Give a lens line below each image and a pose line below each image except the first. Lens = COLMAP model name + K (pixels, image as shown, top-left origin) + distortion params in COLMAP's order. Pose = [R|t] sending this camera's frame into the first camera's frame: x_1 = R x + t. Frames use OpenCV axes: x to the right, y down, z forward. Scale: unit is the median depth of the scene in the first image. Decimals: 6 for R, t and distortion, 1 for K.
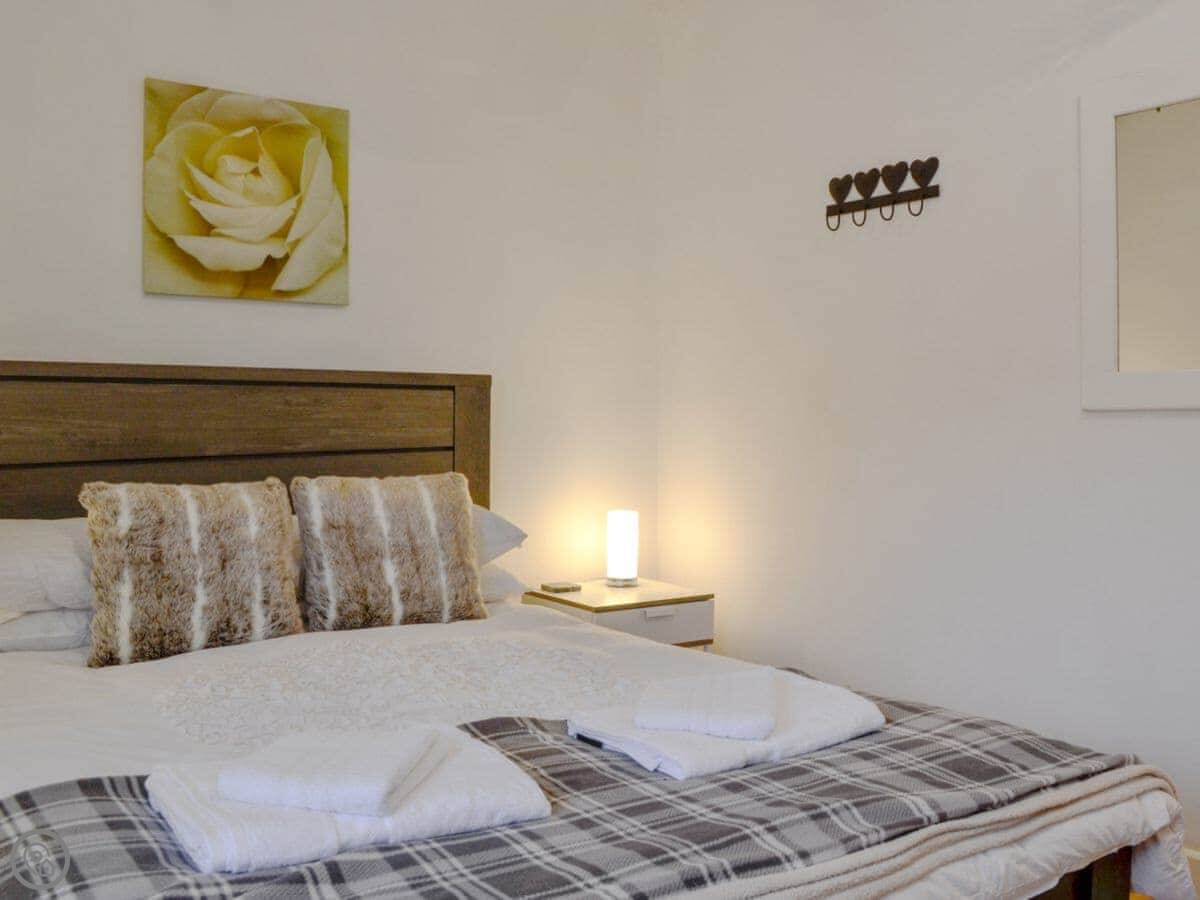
lens RADIAL K [[1196.3, 0, 600.0], [0, 1196.3, 450.0], [0, 0, 1]] dist [-0.060960, -0.007434]
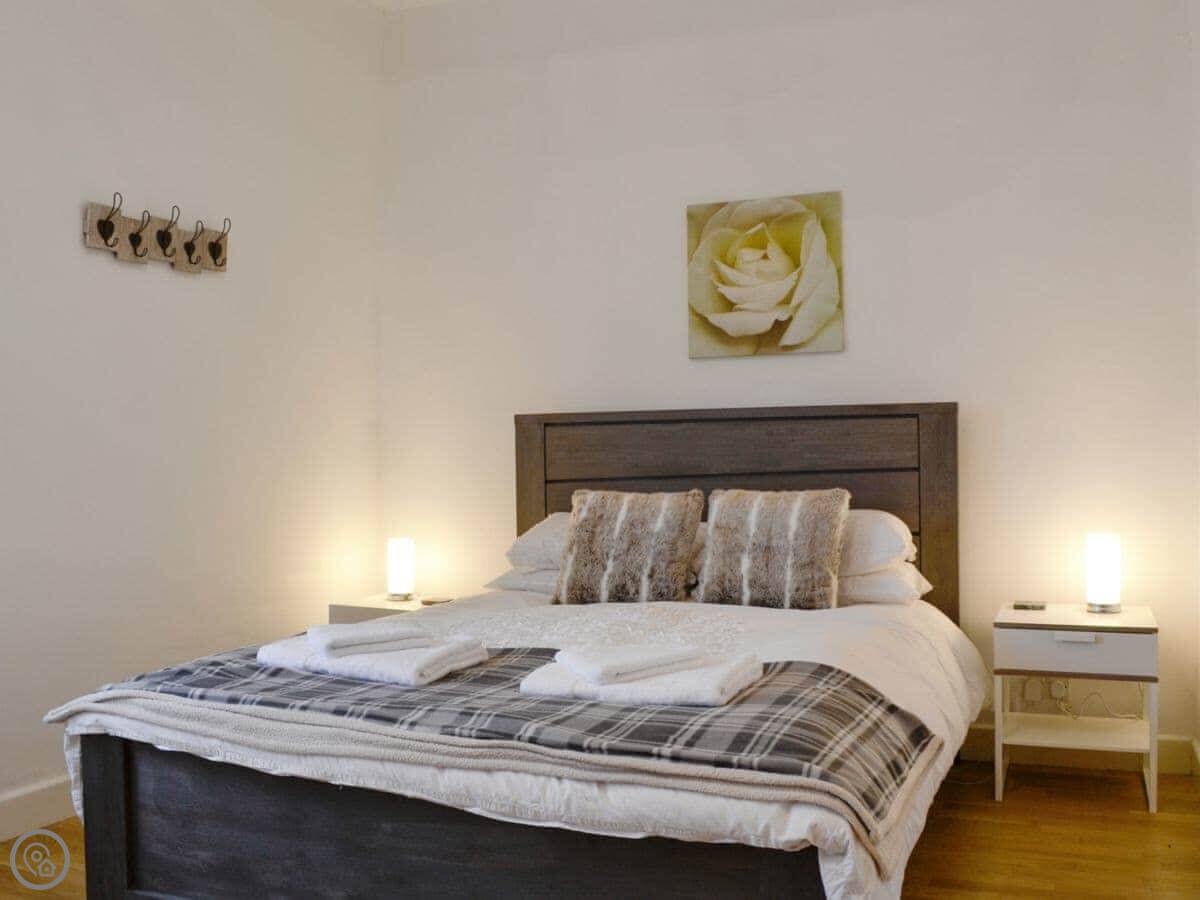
lens RADIAL K [[1196.3, 0, 600.0], [0, 1196.3, 450.0], [0, 0, 1]] dist [-0.060960, -0.007434]
pose [[0.479568, -0.013852, -0.877395, 0.796781], [-0.006450, 0.999793, -0.019309, 0.004650], [0.877481, 0.014919, 0.479379, 0.220806]]
